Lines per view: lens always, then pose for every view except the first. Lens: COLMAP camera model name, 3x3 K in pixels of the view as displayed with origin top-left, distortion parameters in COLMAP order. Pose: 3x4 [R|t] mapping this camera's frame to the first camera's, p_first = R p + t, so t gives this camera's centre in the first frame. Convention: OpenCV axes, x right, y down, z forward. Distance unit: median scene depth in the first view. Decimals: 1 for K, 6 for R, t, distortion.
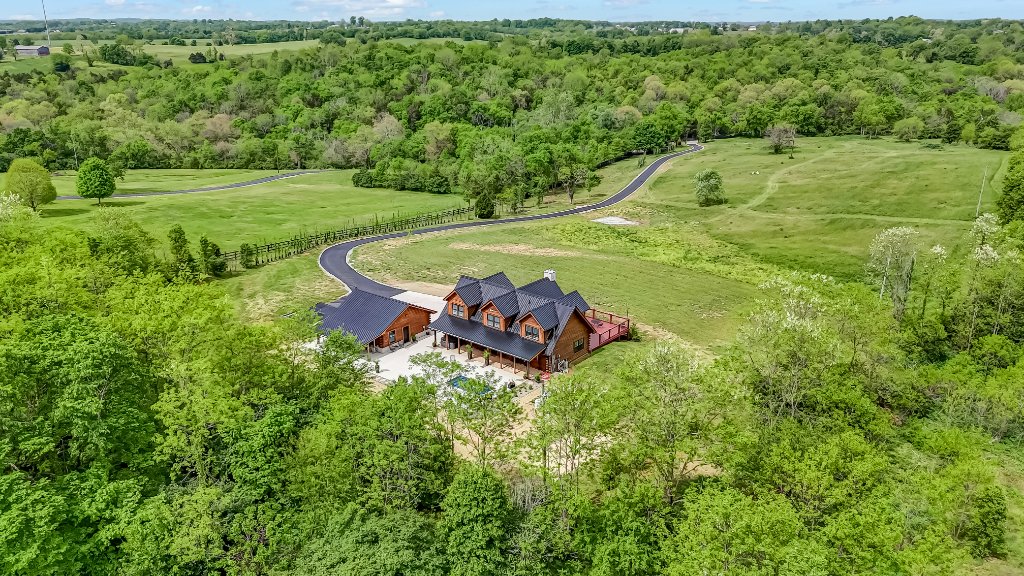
lens RADIAL K [[777.9, 0, 512.9], [0, 777.9, 293.5], [0, 0, 1]] dist [0.062634, -0.052303]
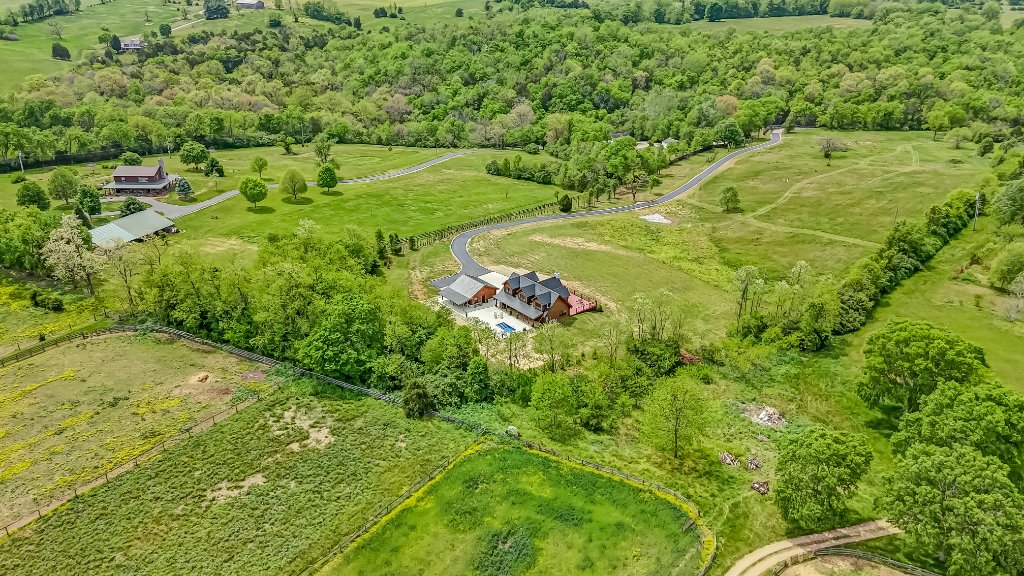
lens RADIAL K [[777.9, 0, 519.4], [0, 777.9, 280.4], [0, 0, 1]] dist [0.062634, -0.052303]
pose [[0.980245, 0.085435, -0.178383, 0.130556], [-0.071061, 0.993803, 0.085479, -0.073845], [0.184581, -0.071114, 0.980241, -0.407121]]
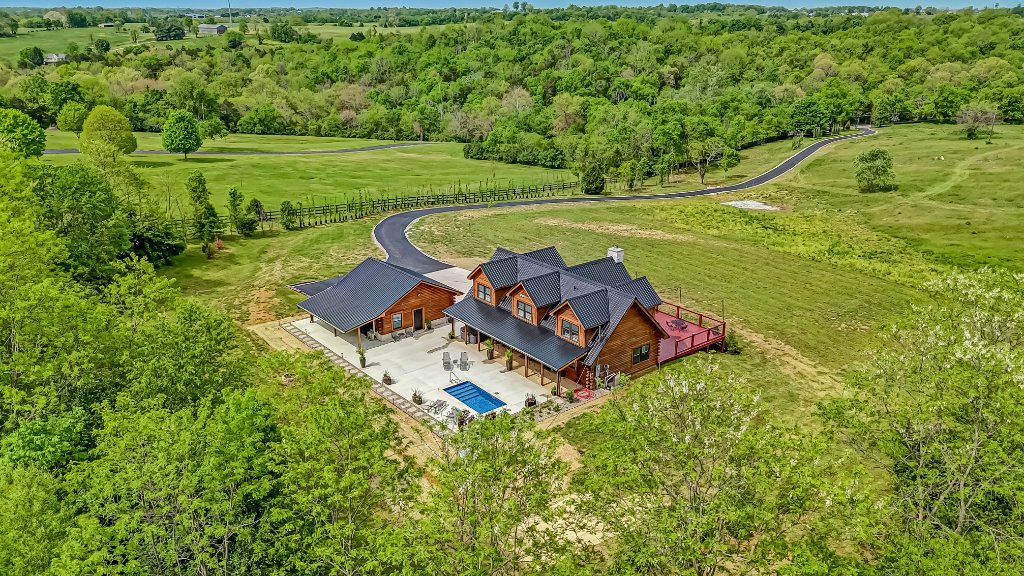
lens RADIAL K [[777.9, 0, 509.0], [0, 777.9, 292.1], [0, 0, 1]] dist [0.062634, -0.052303]
pose [[0.979059, 0.070346, -0.191034, 0.038886], [-0.068195, 0.997513, 0.017817, 0.002372], [0.191813, -0.004416, 0.981422, 0.109267]]
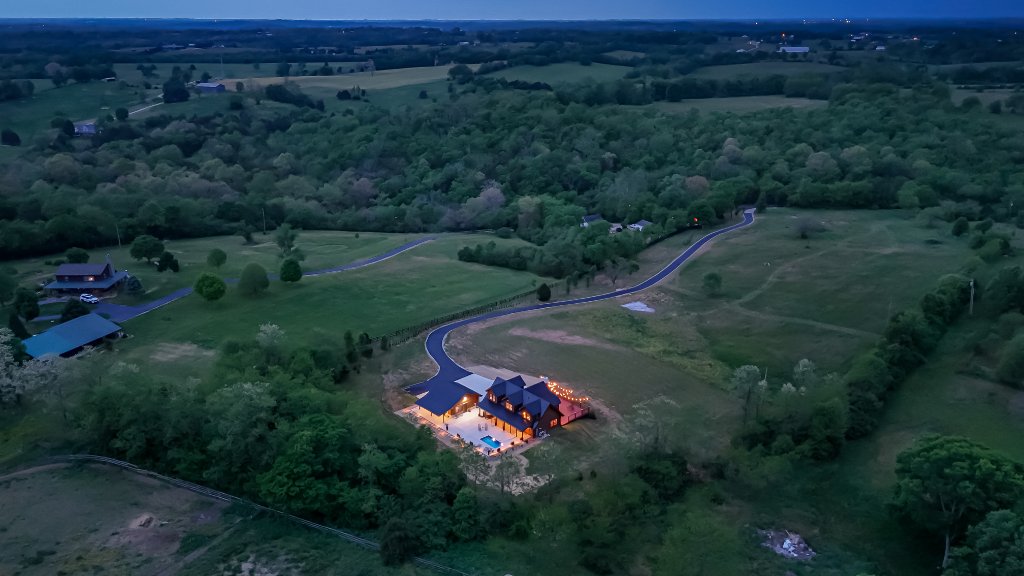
lens RADIAL K [[777.9, 0, 517.1], [0, 777.9, 292.9], [0, 0, 1]] dist [0.062634, -0.052303]
pose [[0.988562, 0.054263, -0.140711, 0.096461], [-0.054051, 0.998524, 0.005329, -0.099236], [0.140793, 0.002337, 0.990036, -0.343569]]
